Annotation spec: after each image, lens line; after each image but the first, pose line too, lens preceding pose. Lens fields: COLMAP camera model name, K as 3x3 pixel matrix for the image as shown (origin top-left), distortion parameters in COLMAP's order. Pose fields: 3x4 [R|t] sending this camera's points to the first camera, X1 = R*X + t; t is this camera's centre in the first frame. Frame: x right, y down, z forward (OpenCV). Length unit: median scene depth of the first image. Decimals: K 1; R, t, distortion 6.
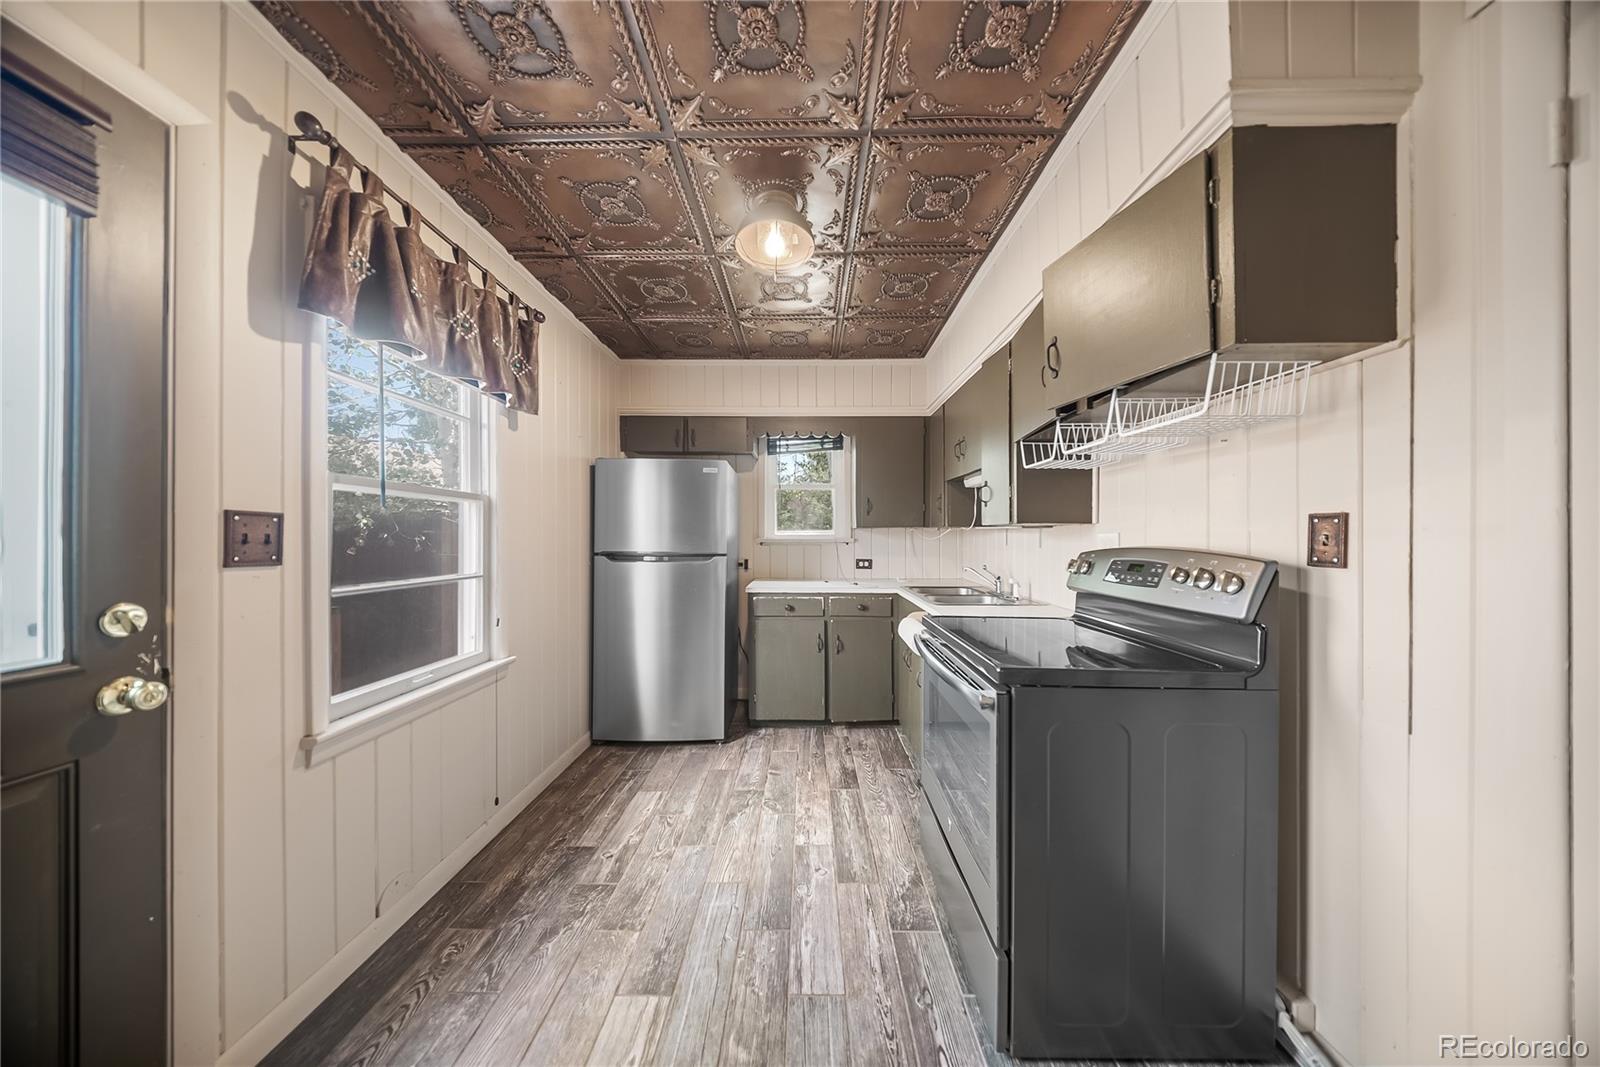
lens RADIAL K [[480.9, 0, 800.0], [0, 480.9, 533.5], [0, 0, 1]] dist [0.000780, -0.003848]
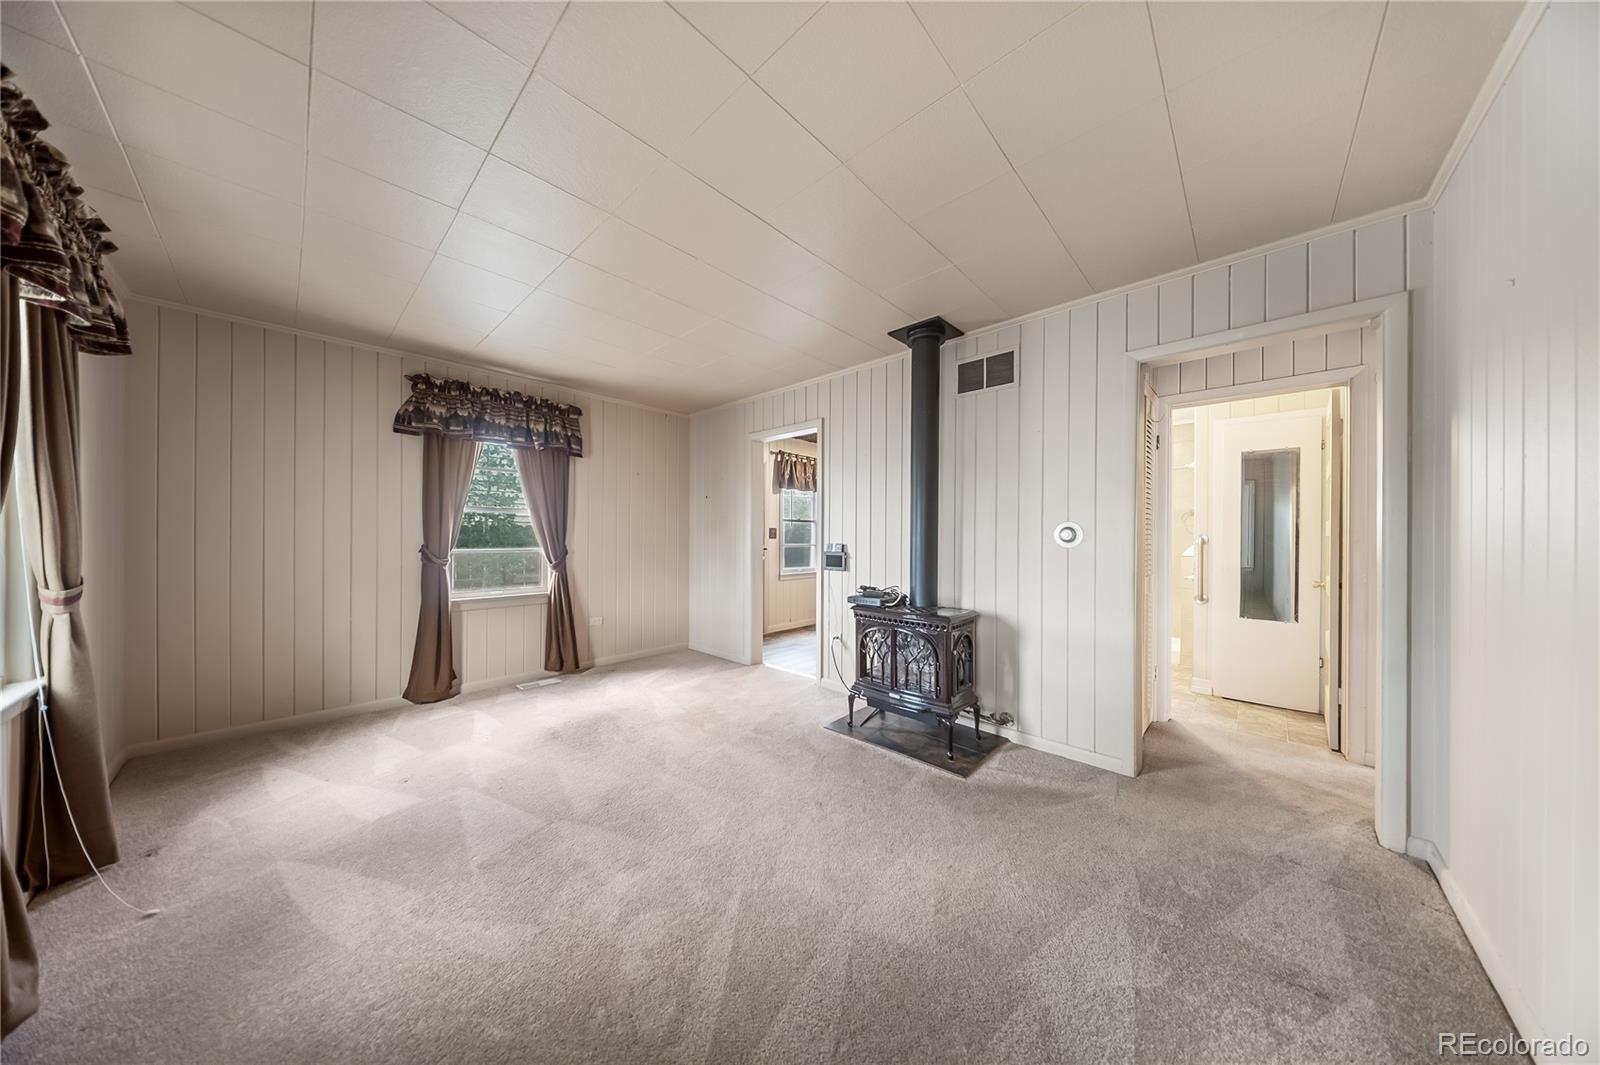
lens RADIAL K [[480.9, 0, 800.0], [0, 480.9, 532.5], [0, 0, 1]] dist [0.000780, -0.003848]
pose [[0.740731, 0.001754, -0.671799, 1.762004], [-0.002795, 0.999996, -0.000471, 0.007399], [0.671796, 0.002226, 0.740733, -1.817629]]
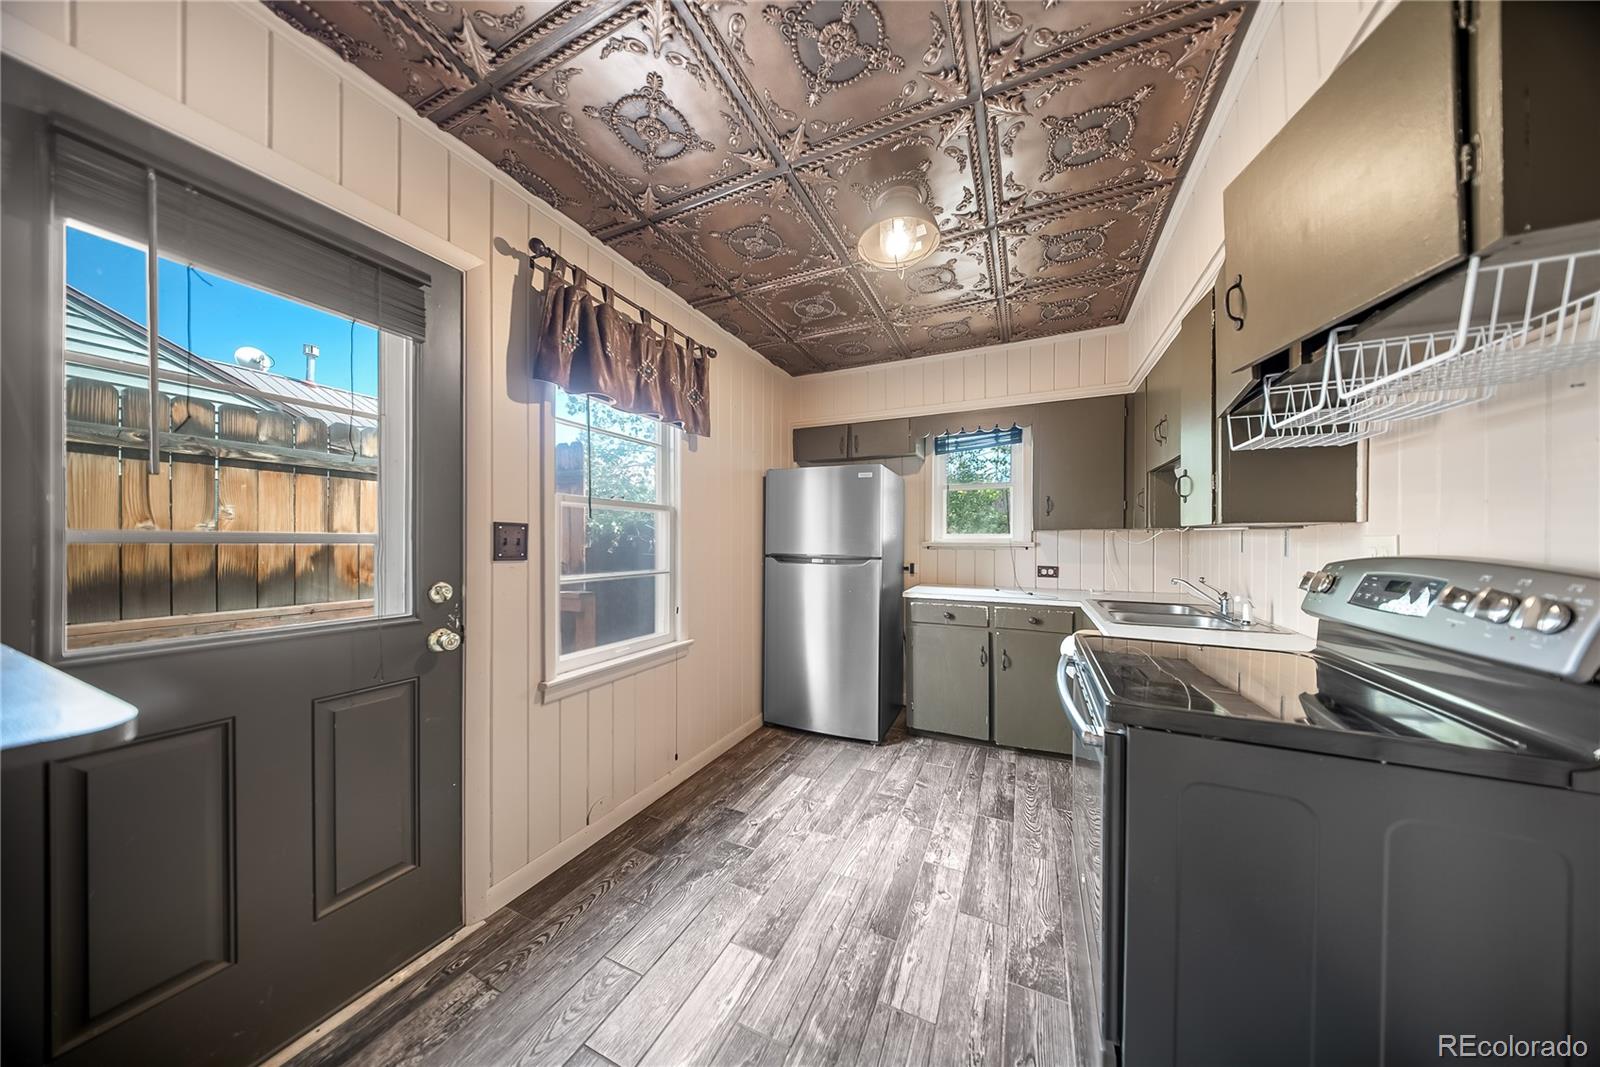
lens RADIAL K [[484.8, 0, 797.6], [0, 484.8, 538.8], [0, 0, 1]] dist [0.004819, -0.003844]
pose [[0.906460, -0.000284, -0.422291, 0.185223], [0.001796, 0.999993, 0.003181, 0.000010], [0.422287, -0.003642, 0.906455, 0.016031]]
